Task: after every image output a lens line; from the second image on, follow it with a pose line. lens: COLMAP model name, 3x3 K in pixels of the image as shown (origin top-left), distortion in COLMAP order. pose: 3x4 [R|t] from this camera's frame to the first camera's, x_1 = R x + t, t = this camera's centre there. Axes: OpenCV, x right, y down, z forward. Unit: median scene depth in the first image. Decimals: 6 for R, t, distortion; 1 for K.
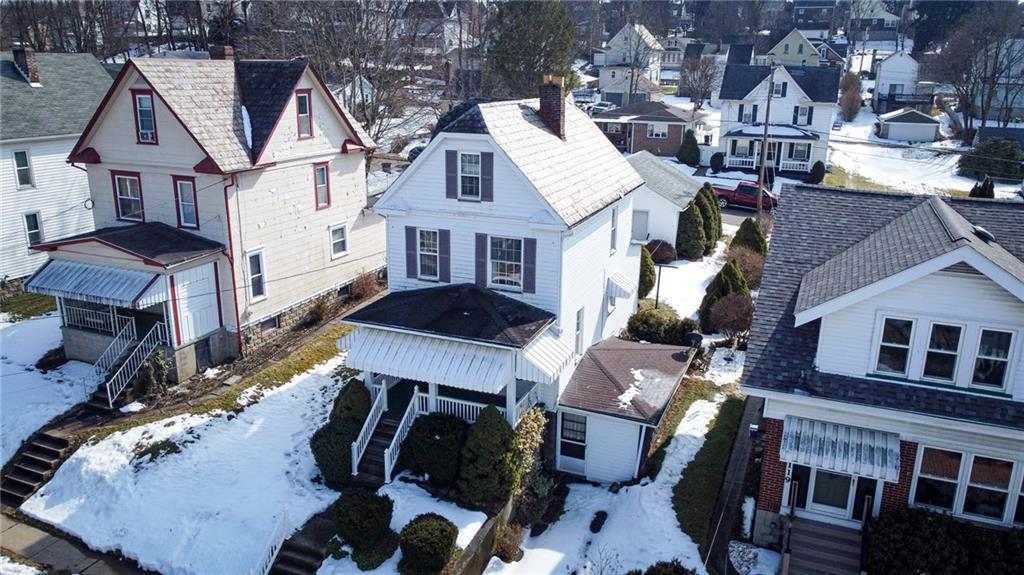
lens RADIAL K [[774.2, 0, 512.0], [0, 774.2, 287.5], [0, 0, 1]] dist [-0.000682, 0.000145]
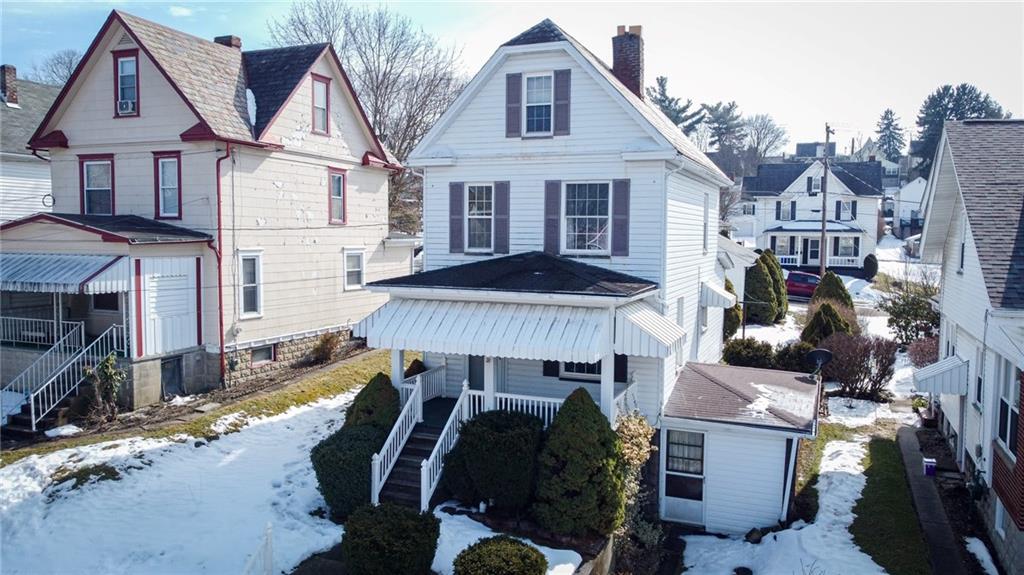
lens RADIAL K [[774.2, 0, 512.0], [0, 774.2, 287.5], [0, 0, 1]] dist [-0.000682, 0.000145]
pose [[0.999995, -0.003021, -0.001344, -0.075700], [0.002665, 0.977039, -0.213045, 0.183190], [0.001957, 0.213041, 0.977041, 0.278828]]
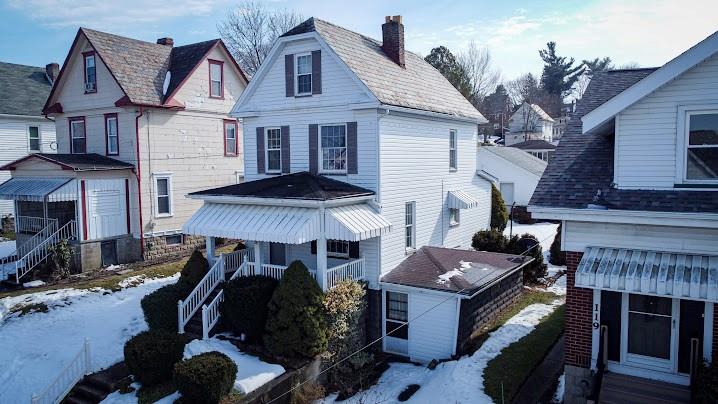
lens RADIAL K [[542.8, 0, 359.0], [0, 542.8, 202.0], [0, 0, 1]] dist [-0.000682, 0.000145]
pose [[0.983183, -0.009314, -0.182384, 0.162596], [-0.028588, 0.978536, -0.204081, 0.192759], [0.180370, 0.205863, 0.961814, 0.262505]]
